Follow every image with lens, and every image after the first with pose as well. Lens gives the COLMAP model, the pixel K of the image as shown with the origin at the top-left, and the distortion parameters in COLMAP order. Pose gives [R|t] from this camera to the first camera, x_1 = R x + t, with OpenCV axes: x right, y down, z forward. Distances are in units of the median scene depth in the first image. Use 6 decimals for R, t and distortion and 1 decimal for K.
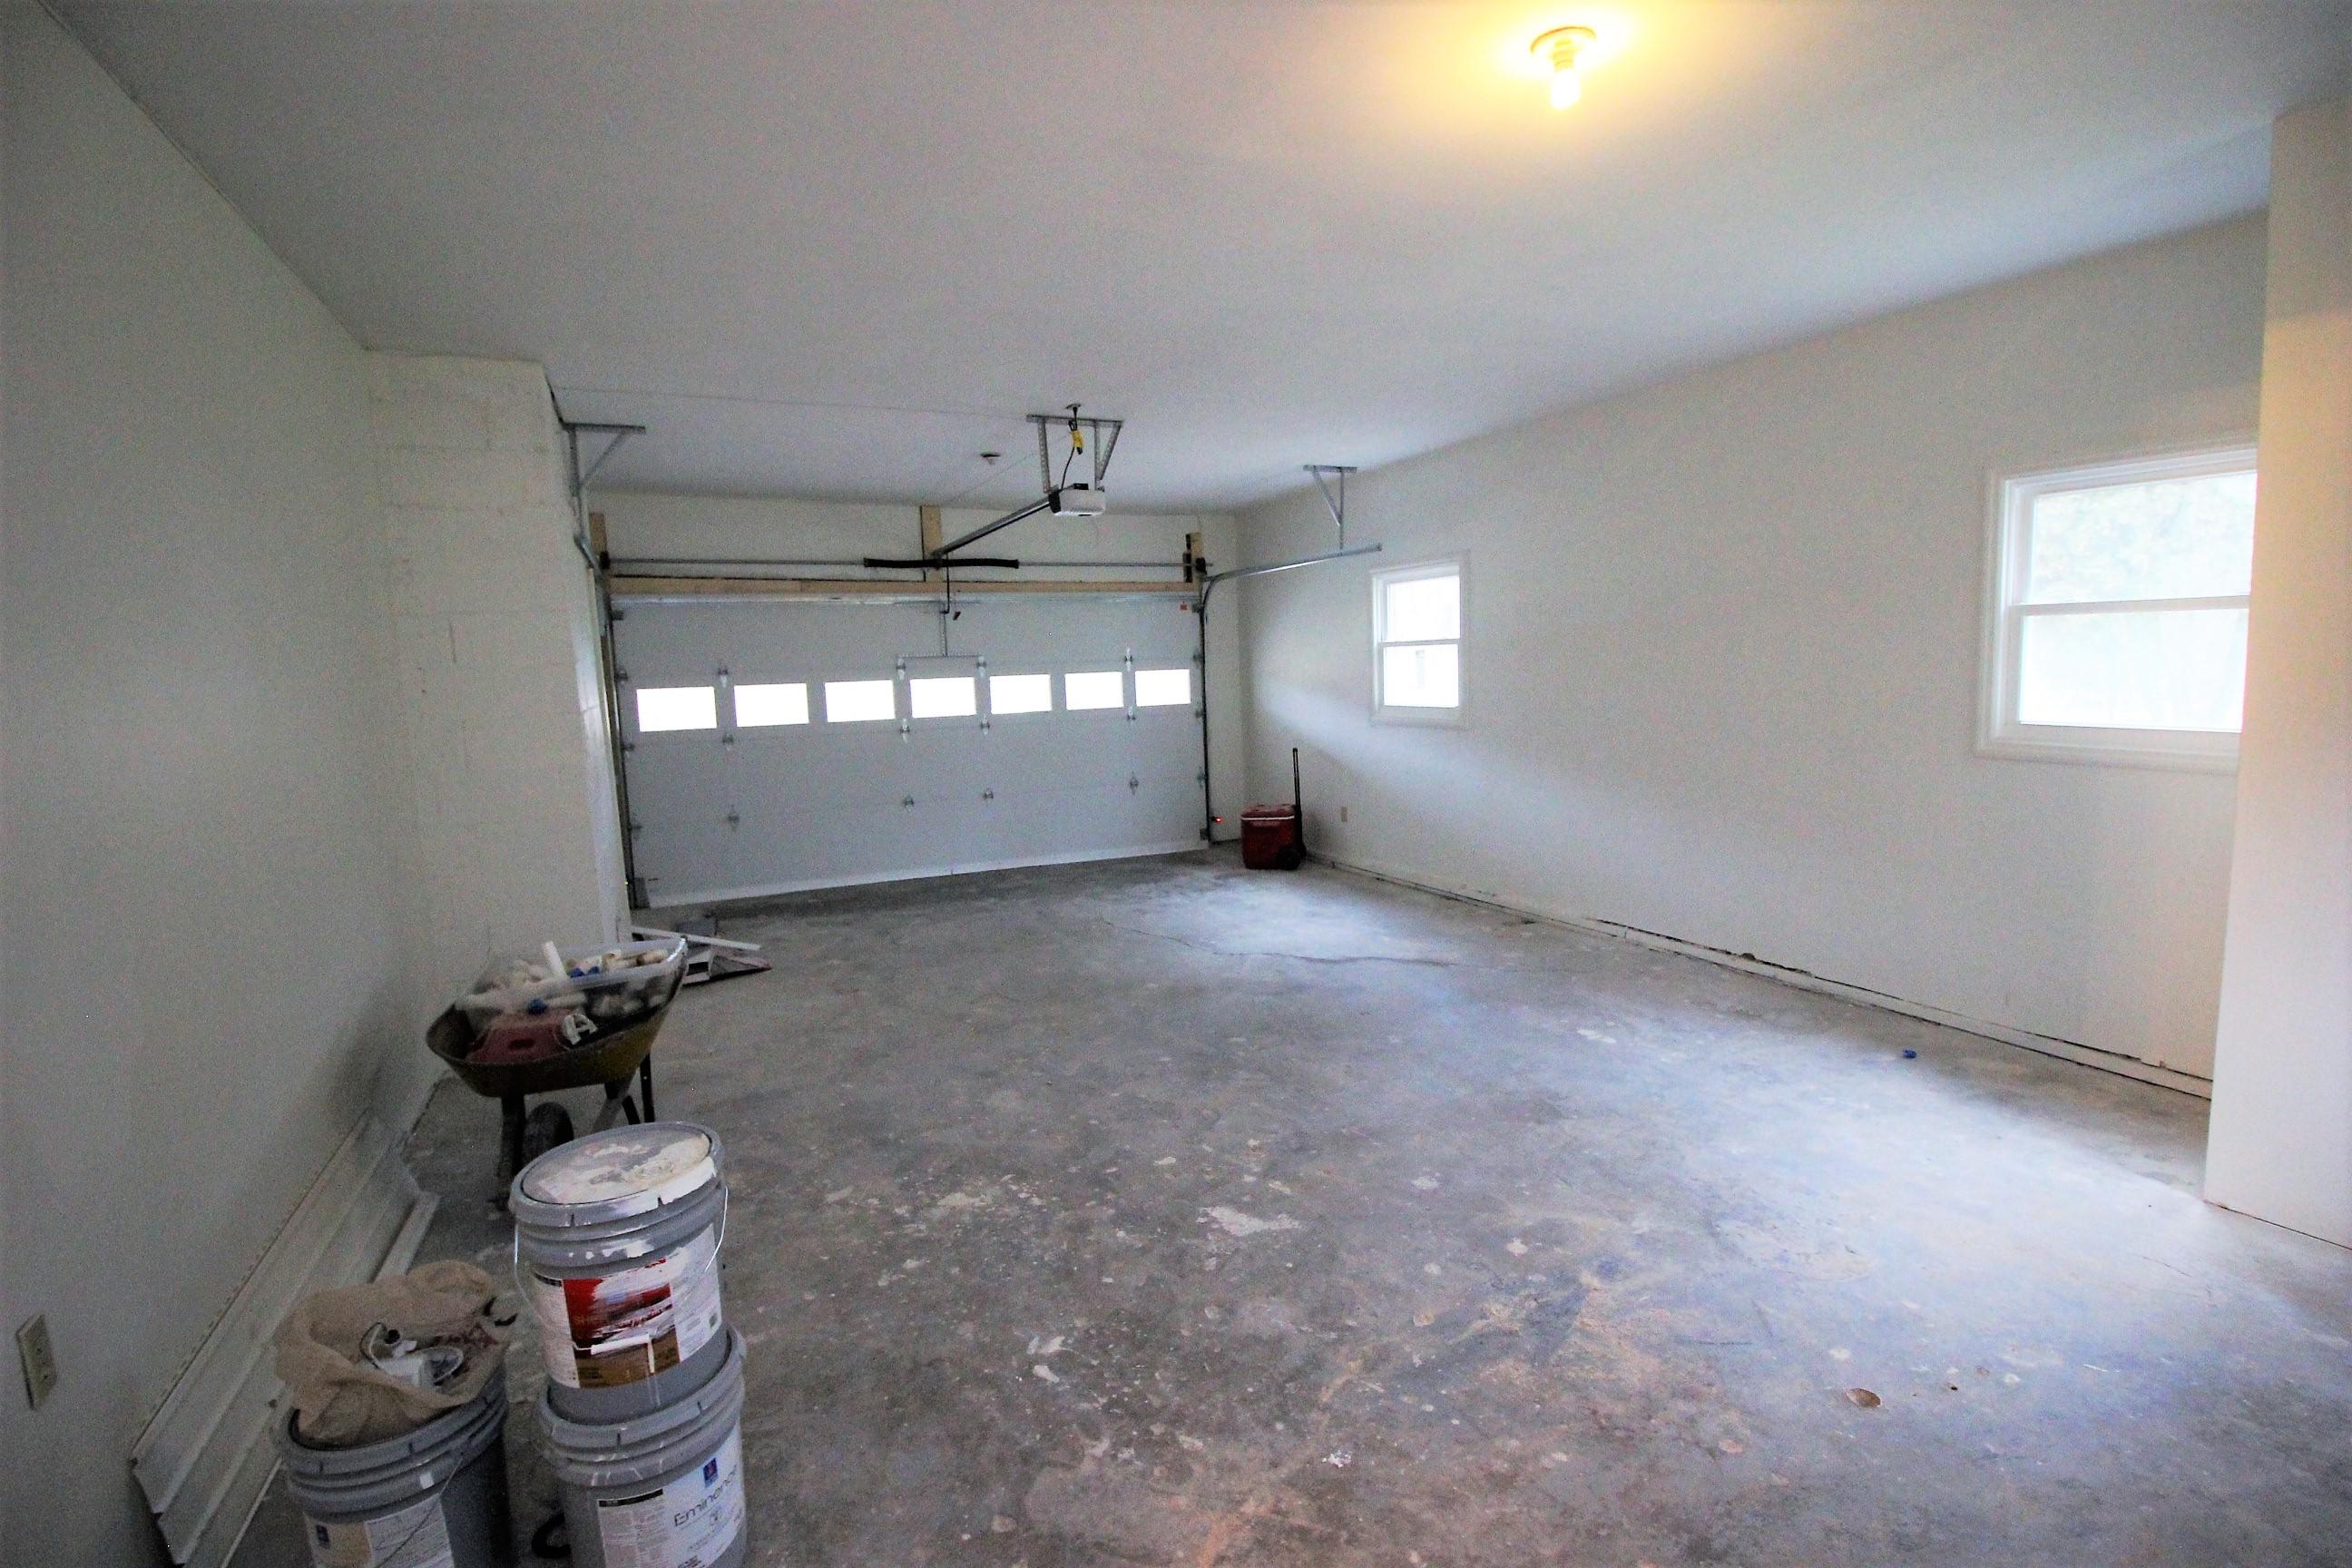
lens RADIAL K [[1081.0, 0, 1177.0], [0, 1081.0, 782.7], [0, 0, 1]] dist [-0.002717, -0.010891]
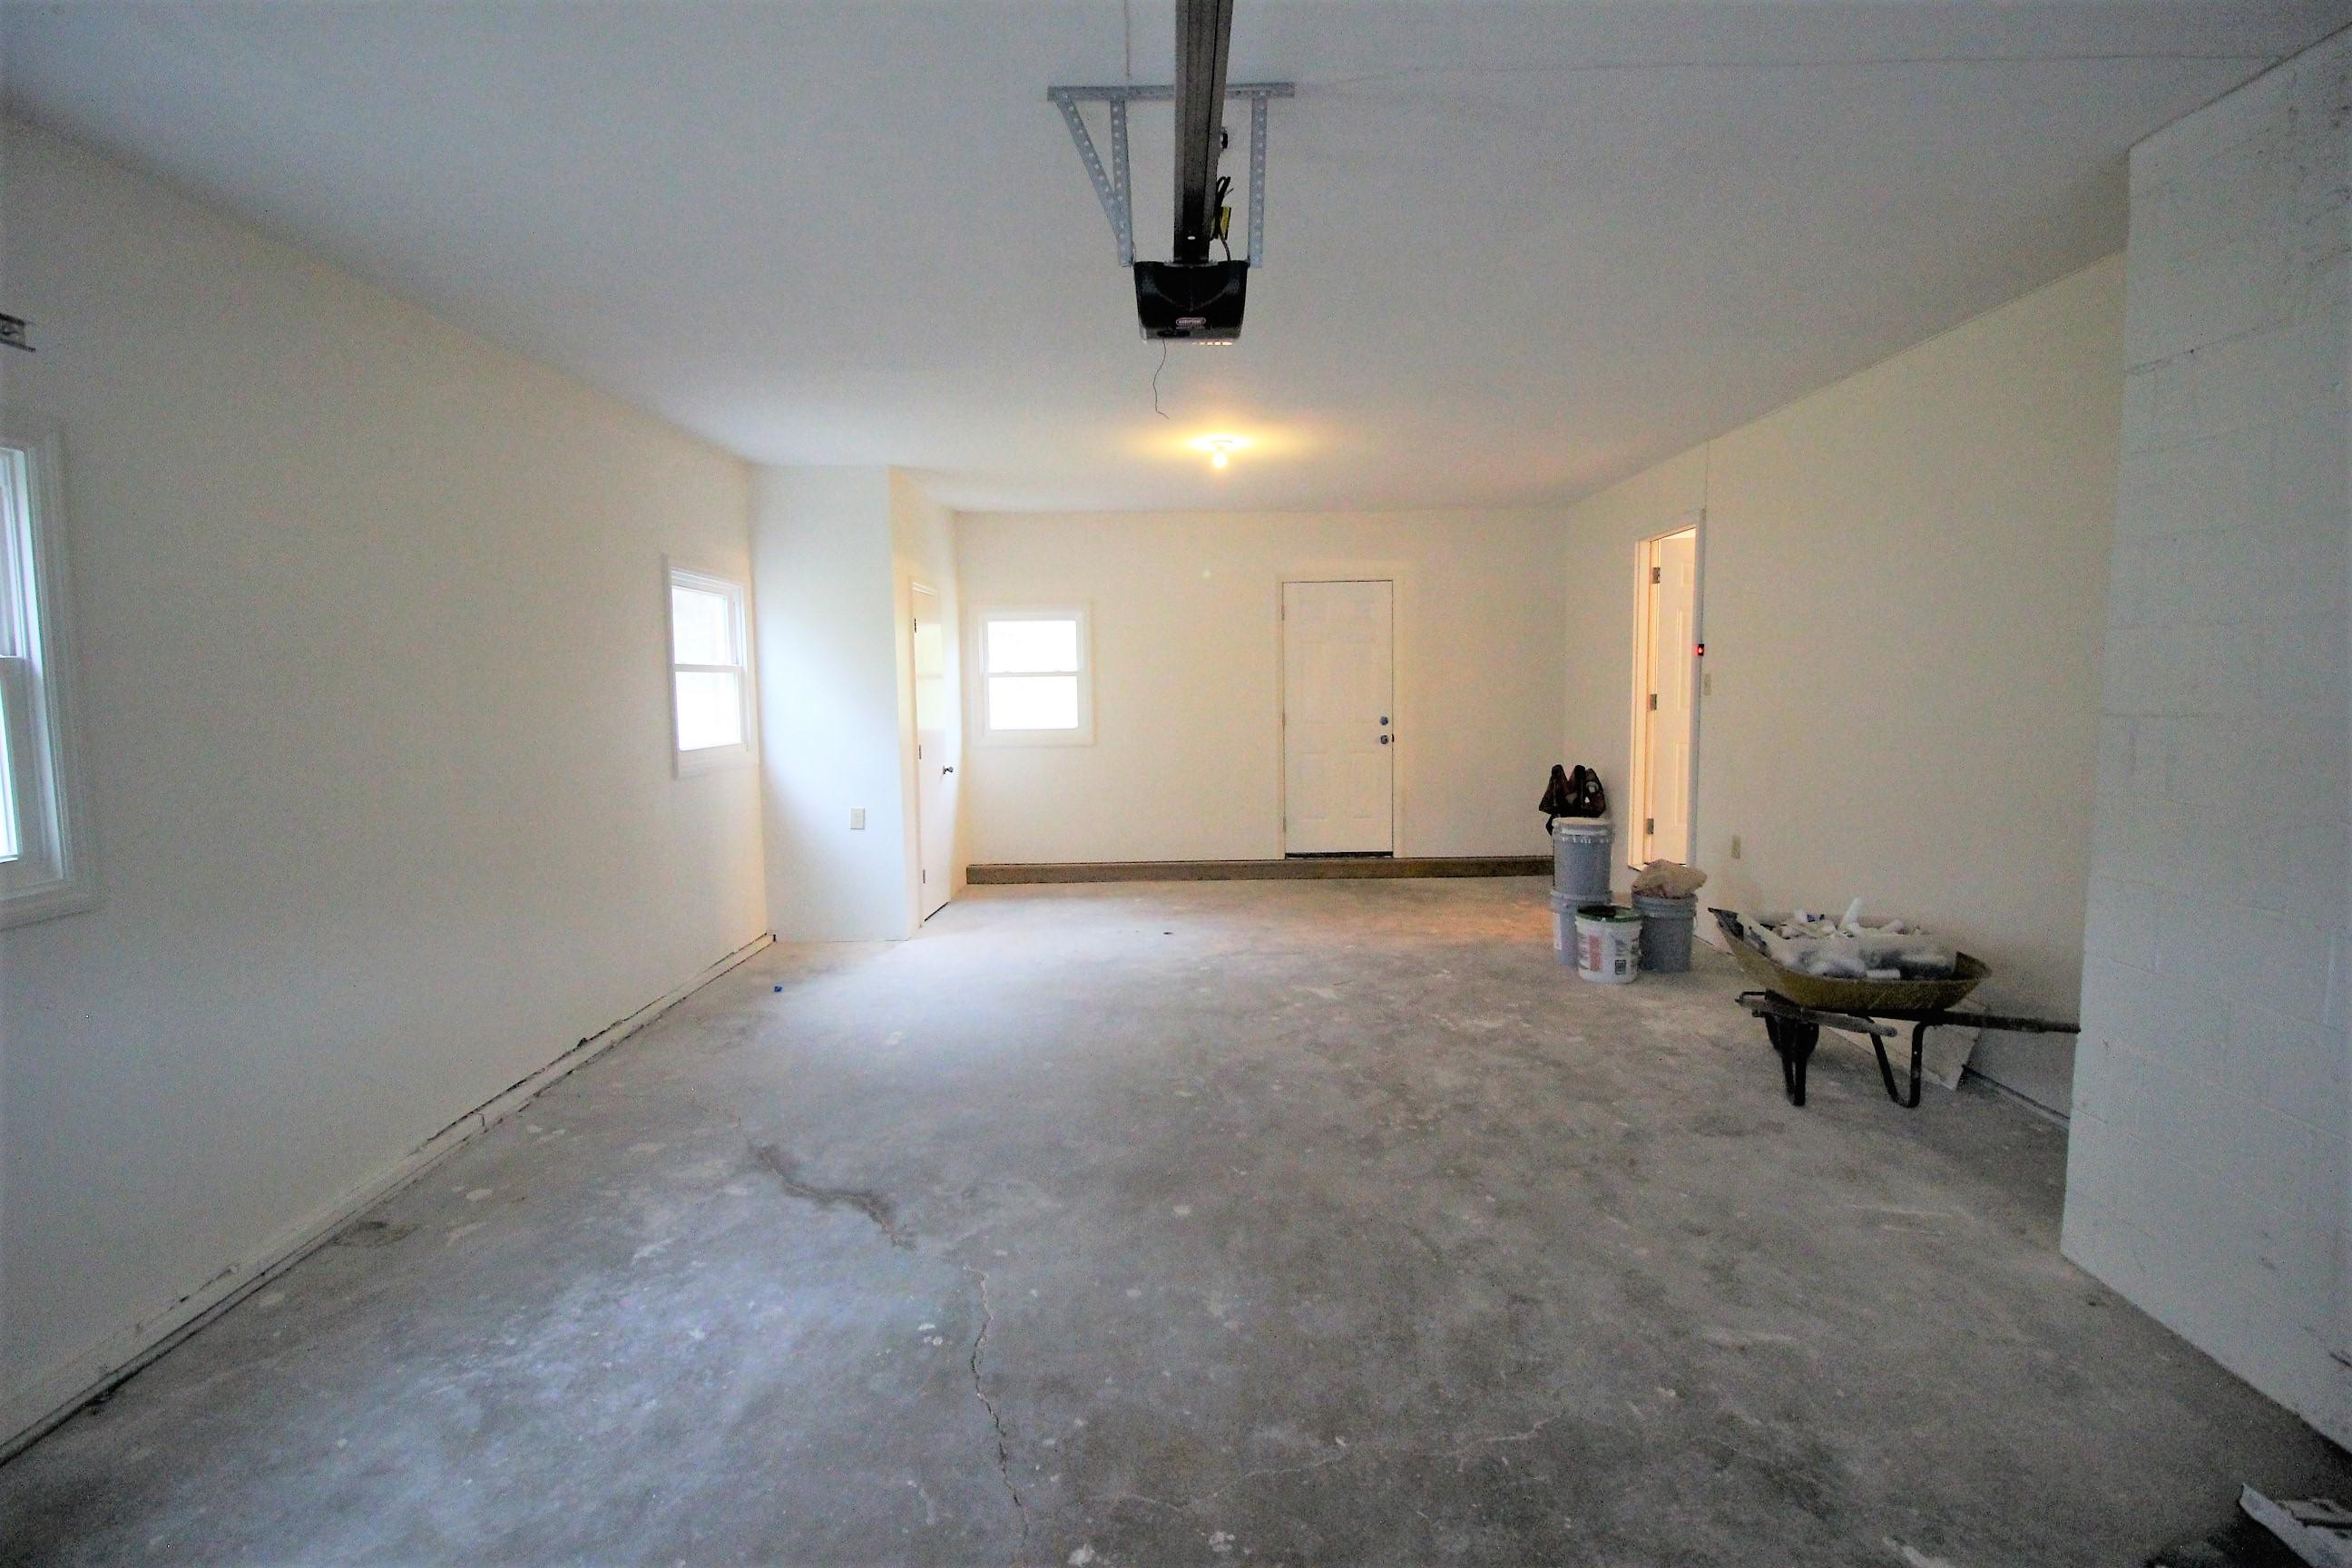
lens RADIAL K [[1081.0, 0, 1178.3], [0, 1081.0, 778.5], [0, 0, 1]] dist [-0.002717, -0.010891]
pose [[-0.900678, 0.008240, 0.434408, -0.365952], [0.094864, 0.979427, 0.178109, -0.200714], [-0.424004, 0.201629, -0.882931, 1.901287]]
